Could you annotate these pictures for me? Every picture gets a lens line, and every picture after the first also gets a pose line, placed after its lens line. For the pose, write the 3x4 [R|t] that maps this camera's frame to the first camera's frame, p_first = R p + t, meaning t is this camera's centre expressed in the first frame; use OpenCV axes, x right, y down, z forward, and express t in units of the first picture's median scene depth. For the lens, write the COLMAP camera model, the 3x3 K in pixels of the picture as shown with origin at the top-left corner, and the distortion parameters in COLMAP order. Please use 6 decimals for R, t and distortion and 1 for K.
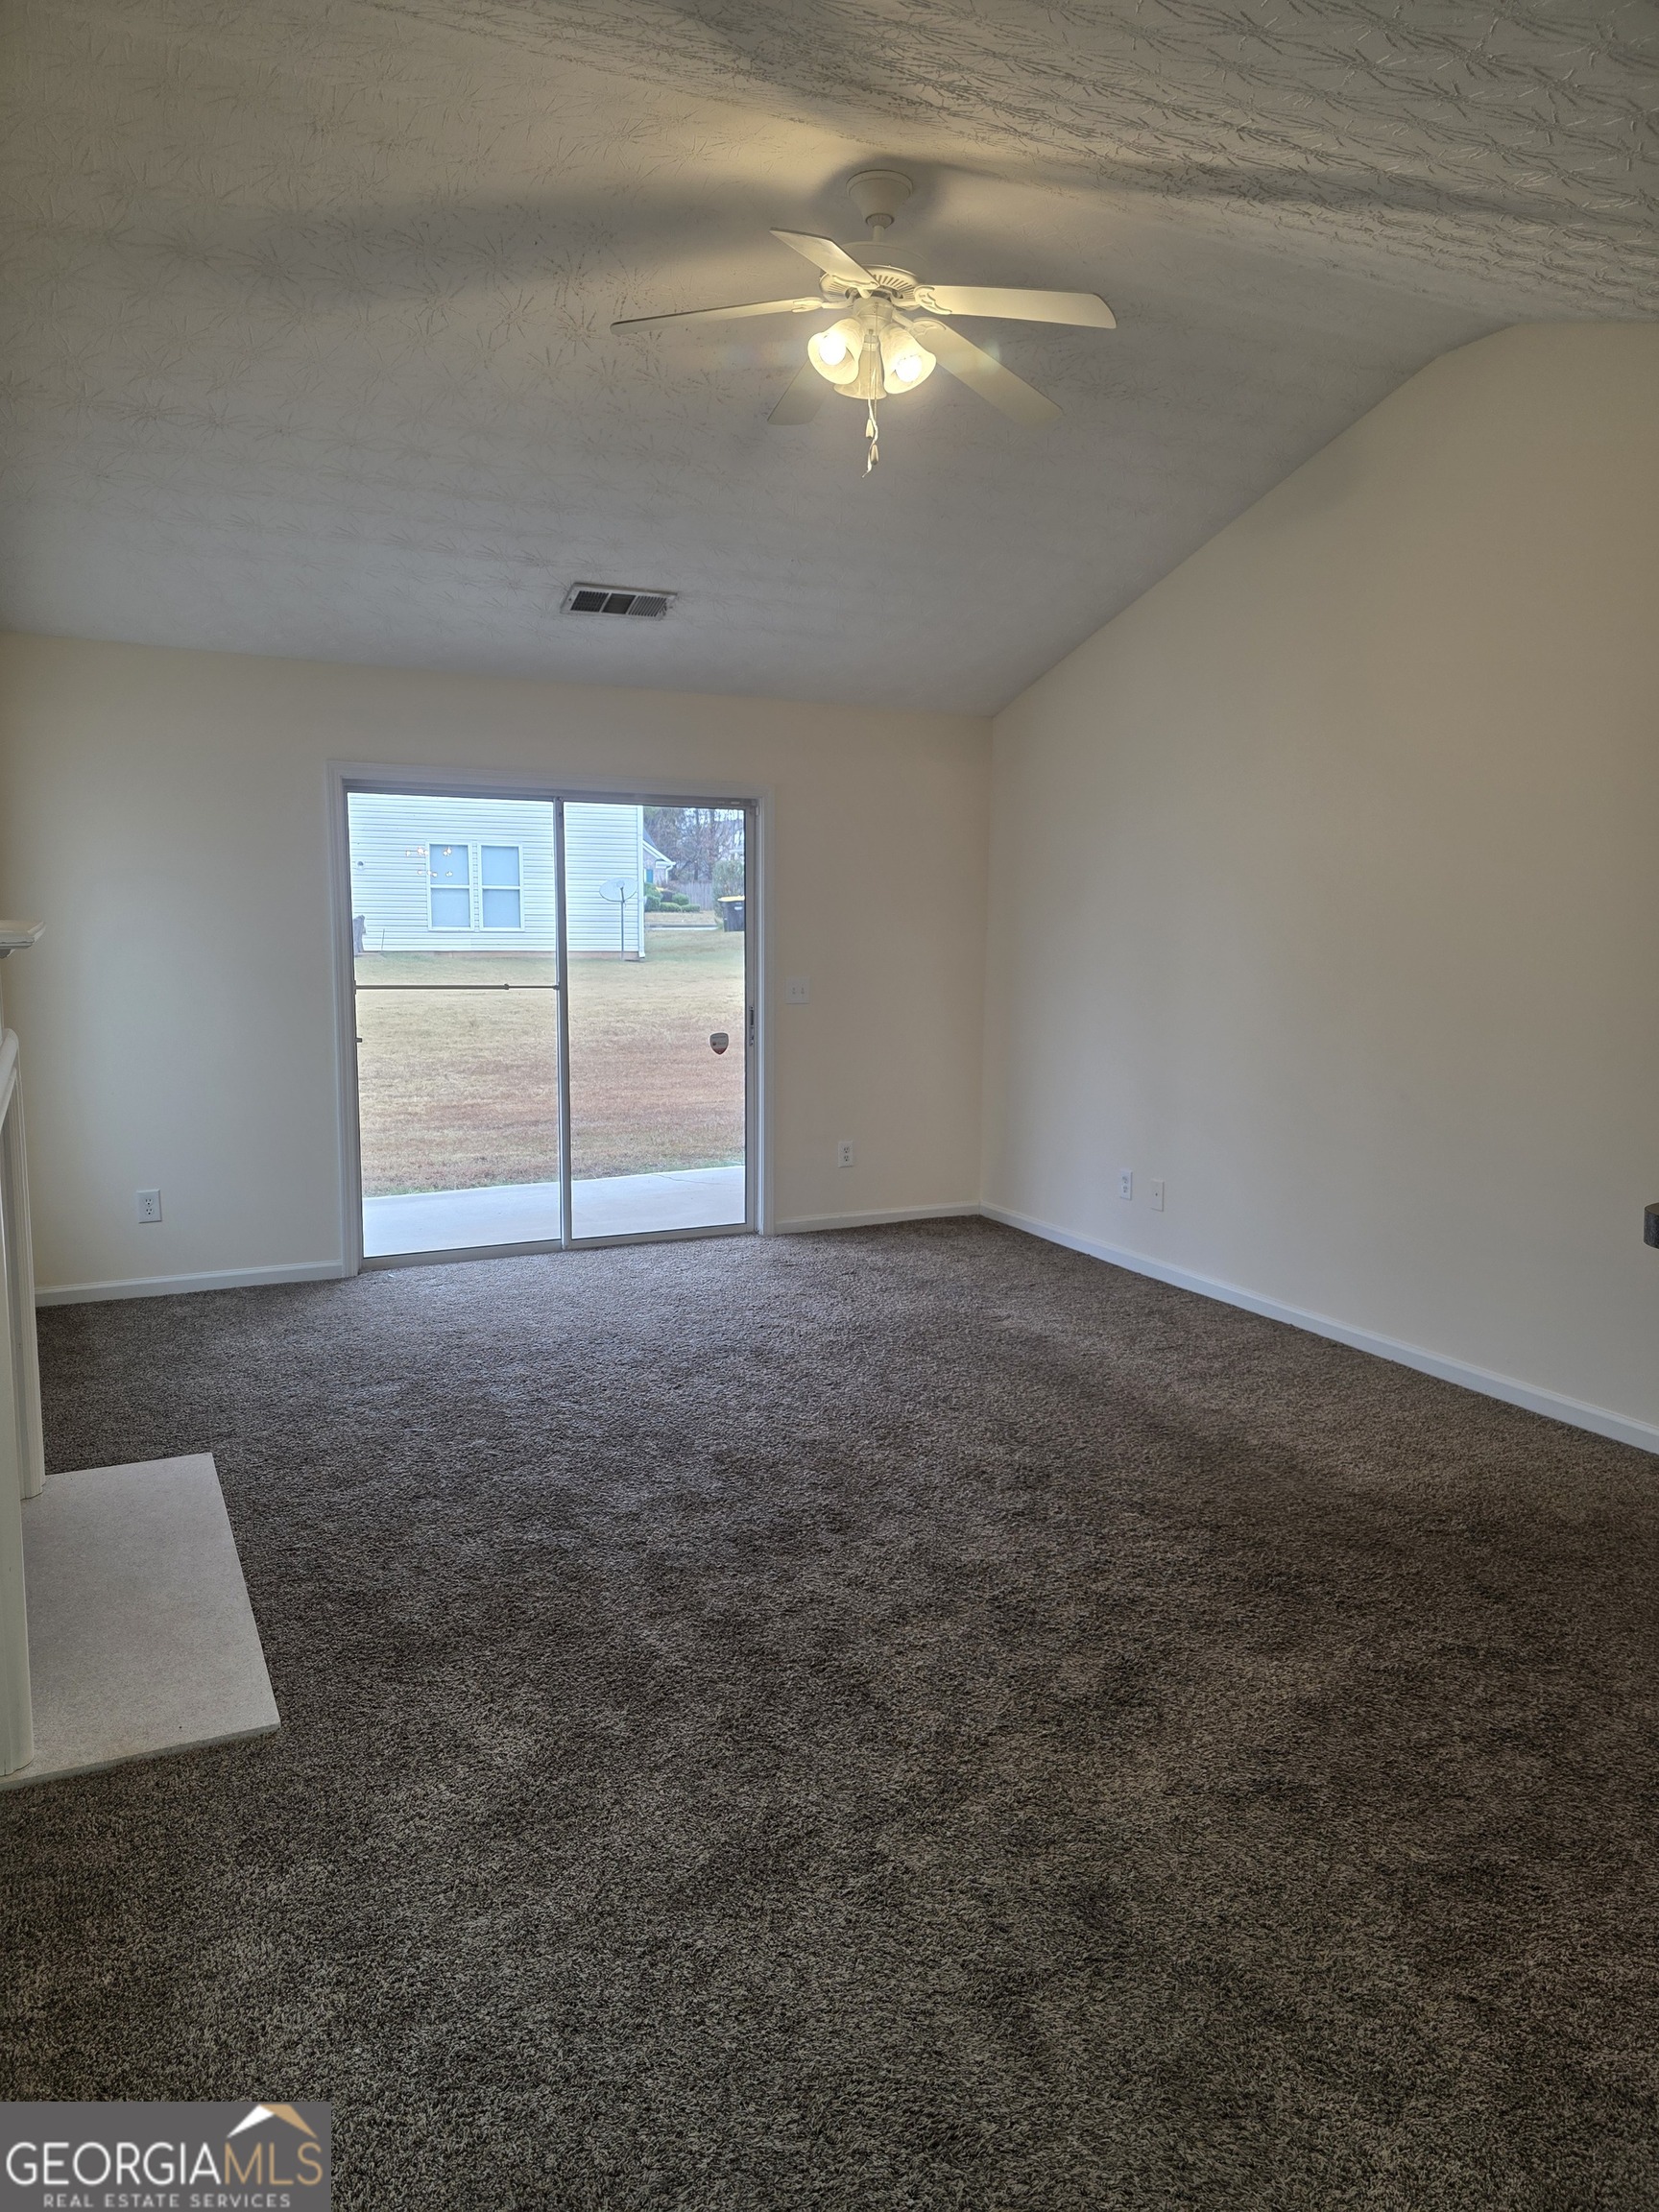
lens RADIAL K [[1503.1, 0, 829.5], [0, 1503.1, 1106.0], [0, 0, 1]] dist [0.000608, -0.000727]
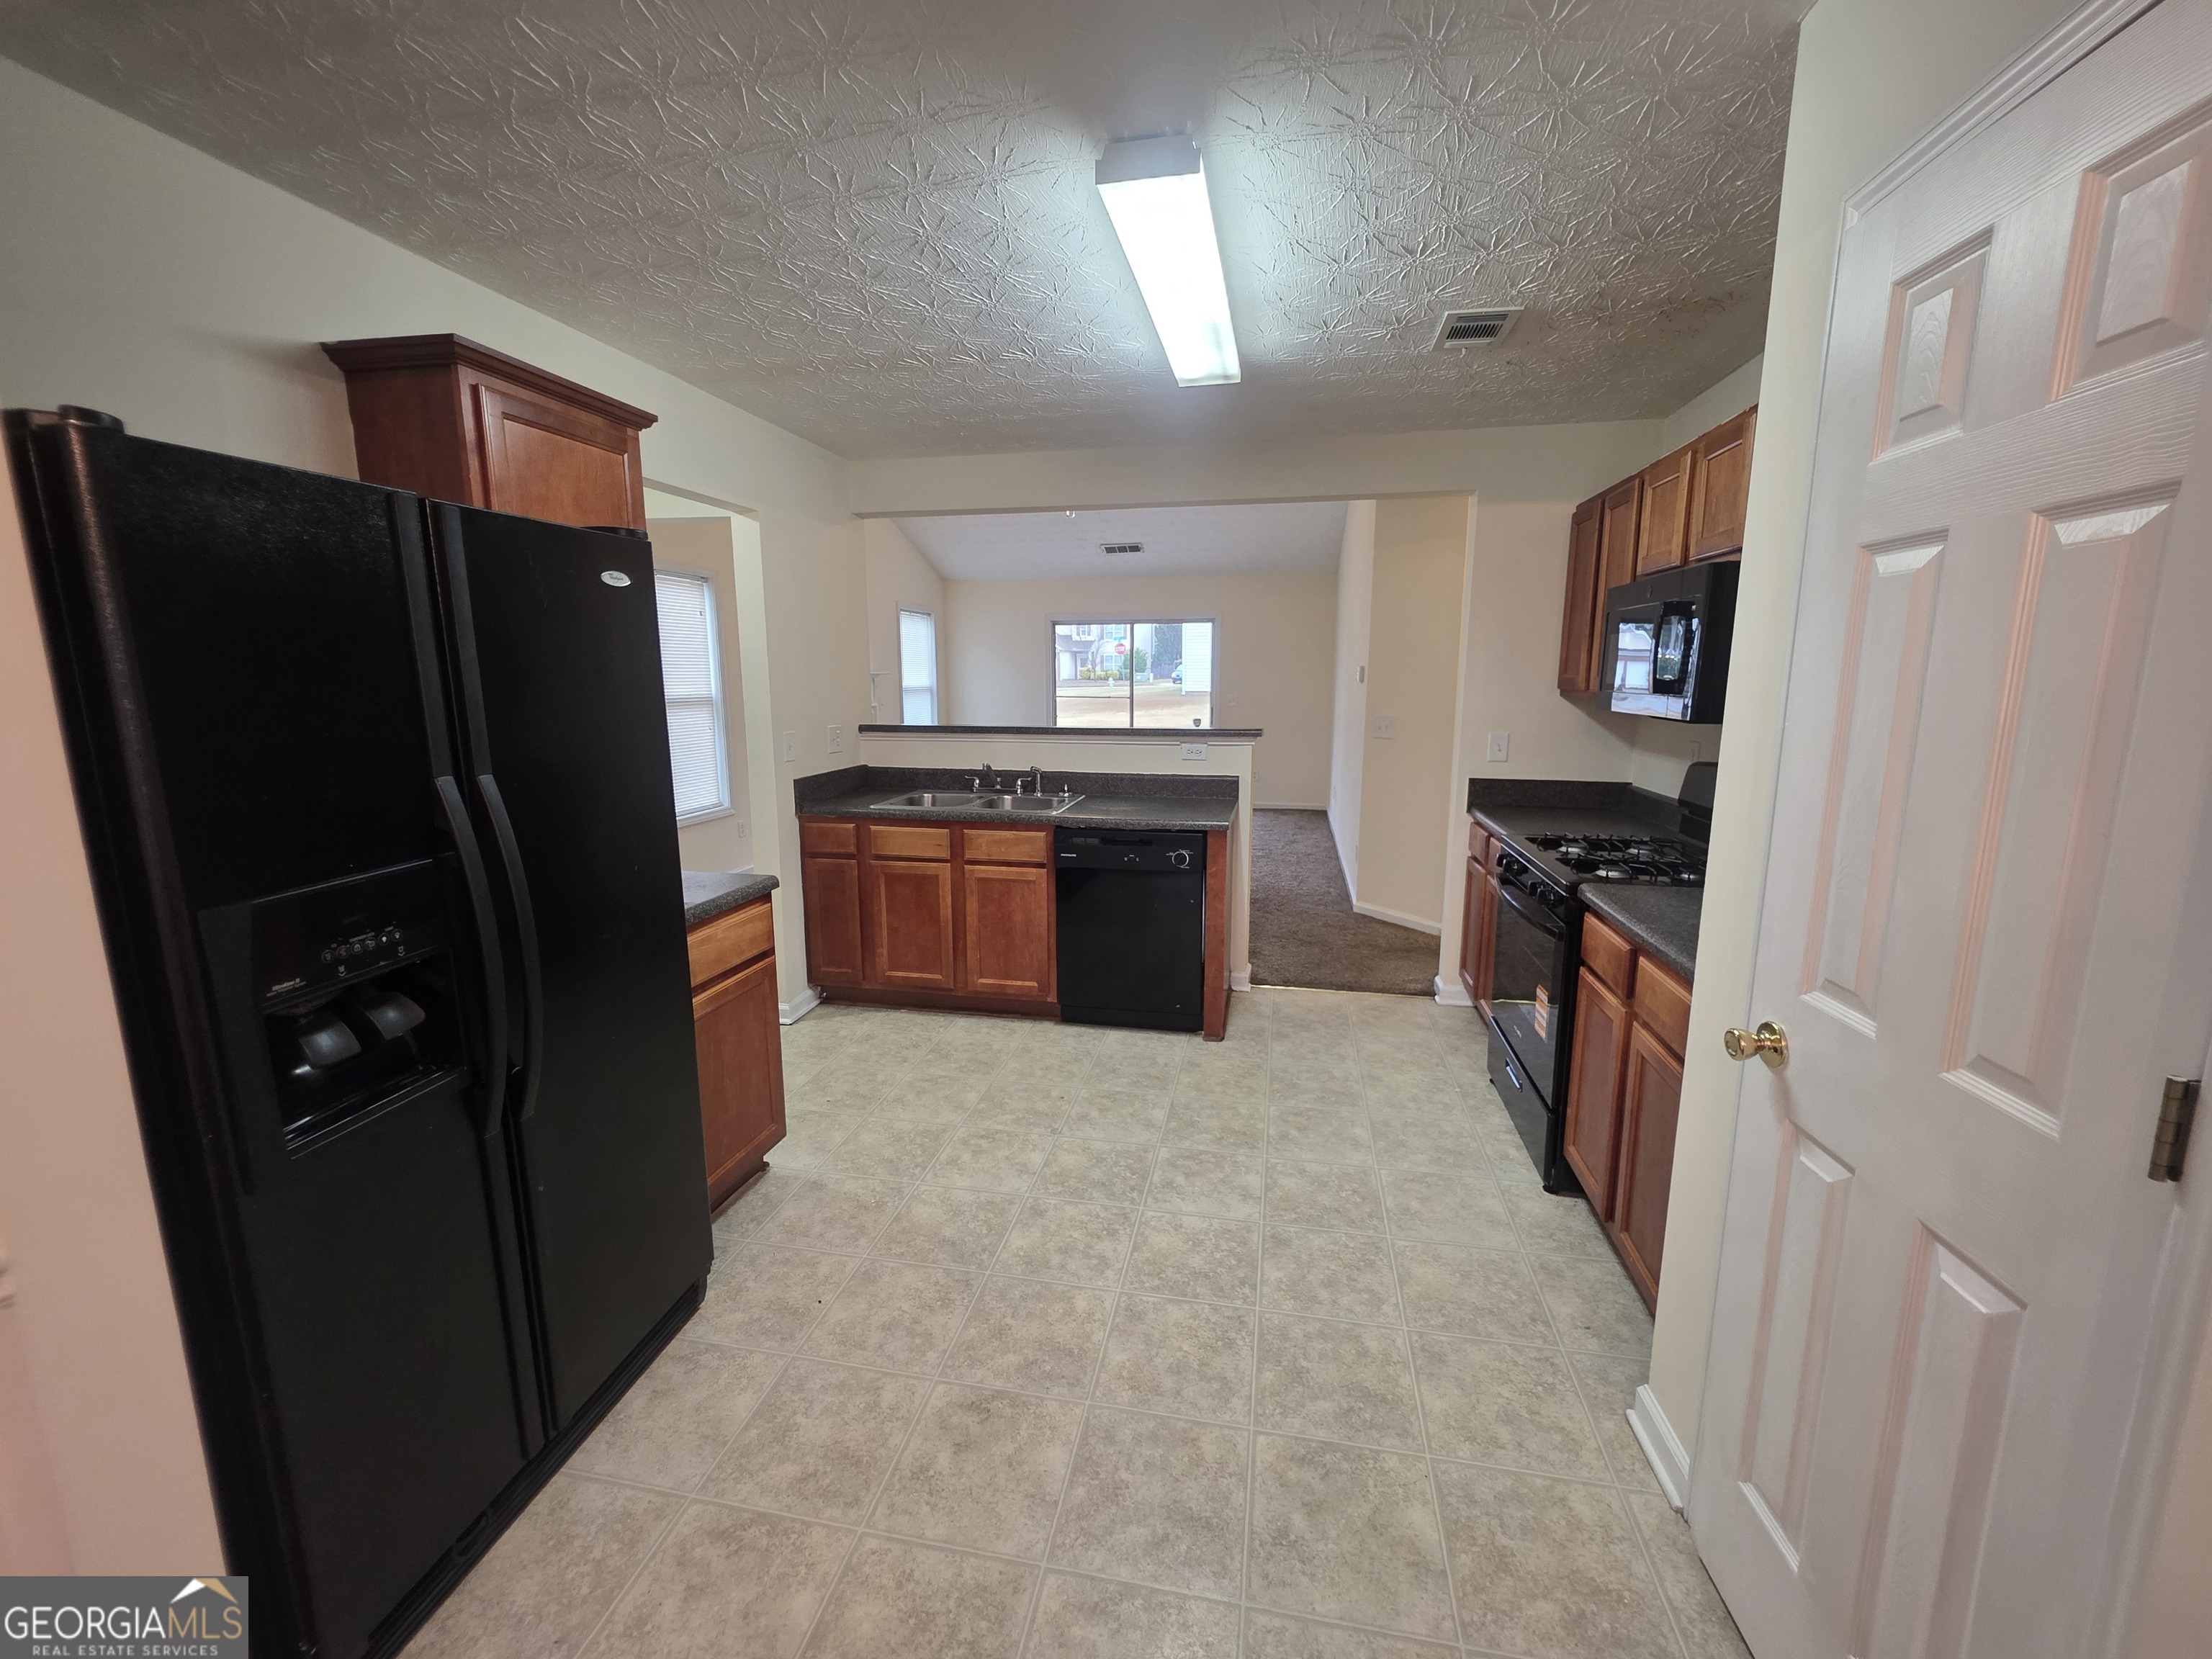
lens RADIAL K [[885.2, 0, 1111.3], [0, 885.2, 821.2], [0, 0, 1]] dist [0.000429, -0.000155]
pose [[0.784711, 0.088957, -0.613445, 0.953975], [-0.064114, 0.995989, 0.062418, 0.053365], [0.616537, -0.009650, 0.787267, -0.277242]]
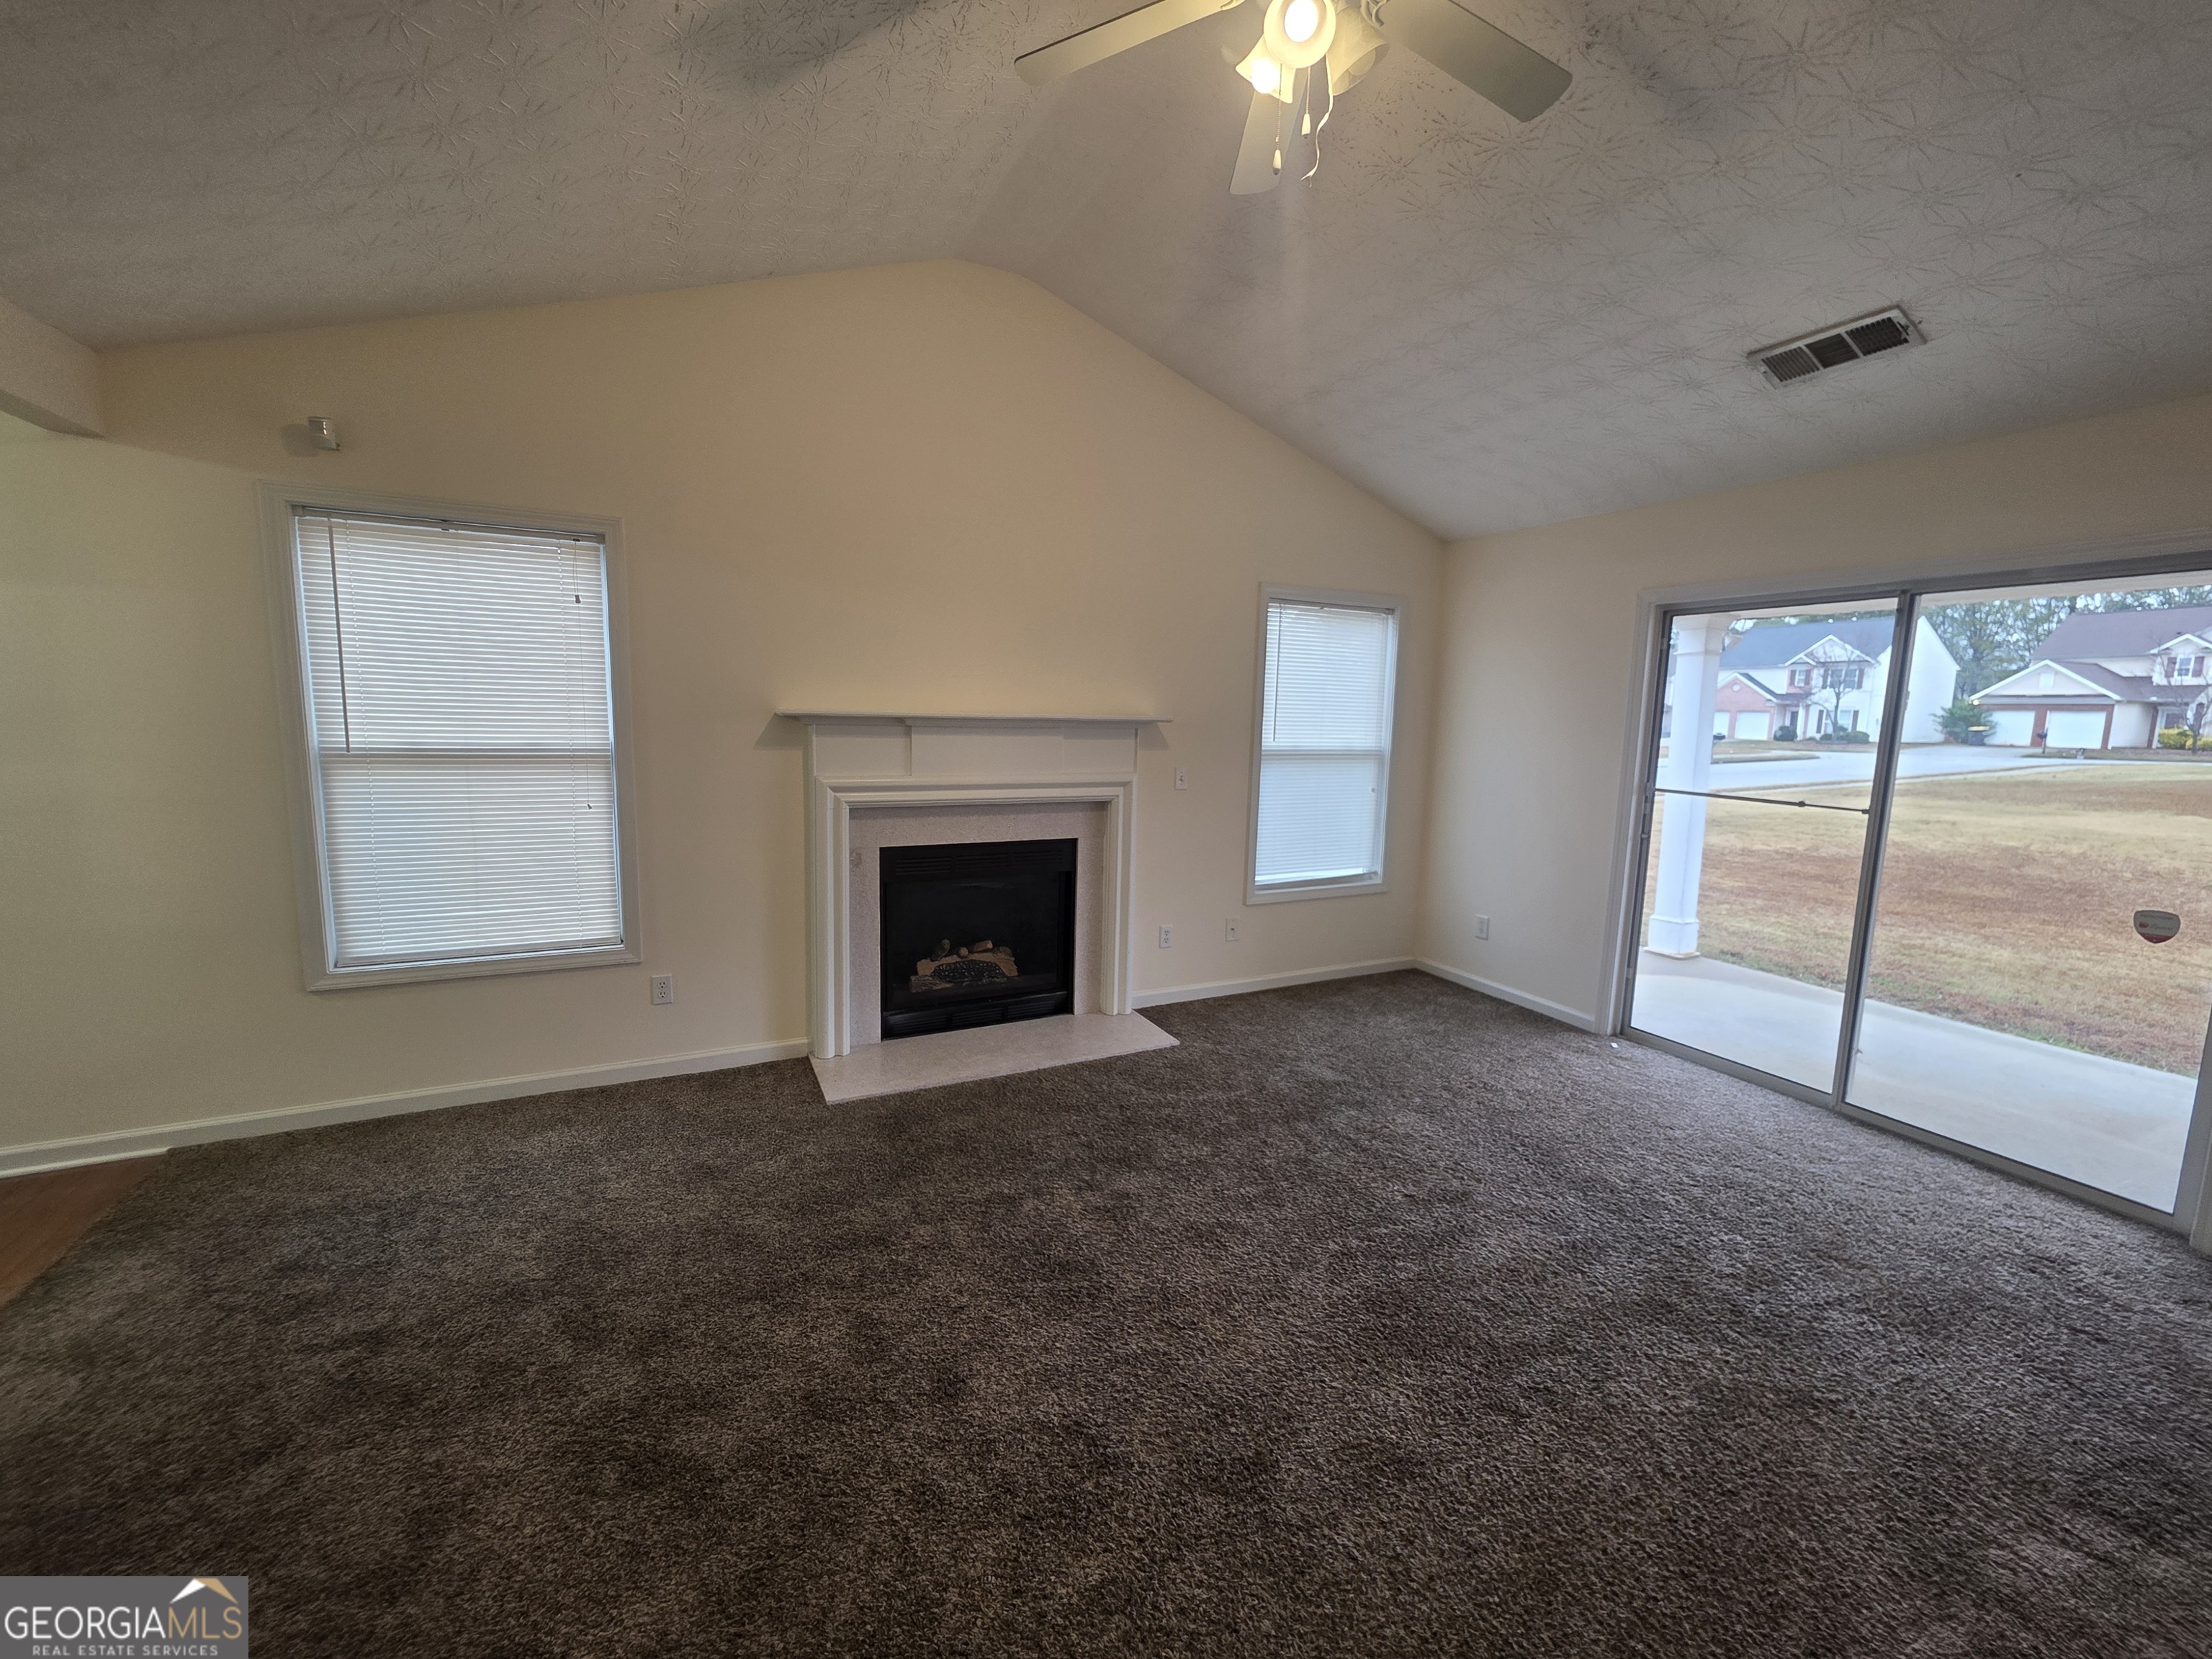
lens RADIAL K [[885.2, 0, 1111.3], [0, 885.2, 821.2], [0, 0, 1]] dist [0.000429, -0.000155]
pose [[-0.015922, 0.113756, -0.993381, 0.429912], [-0.148500, 0.982220, 0.114858, -0.086912], [0.988784, 0.149345, 0.001254, 0.732705]]
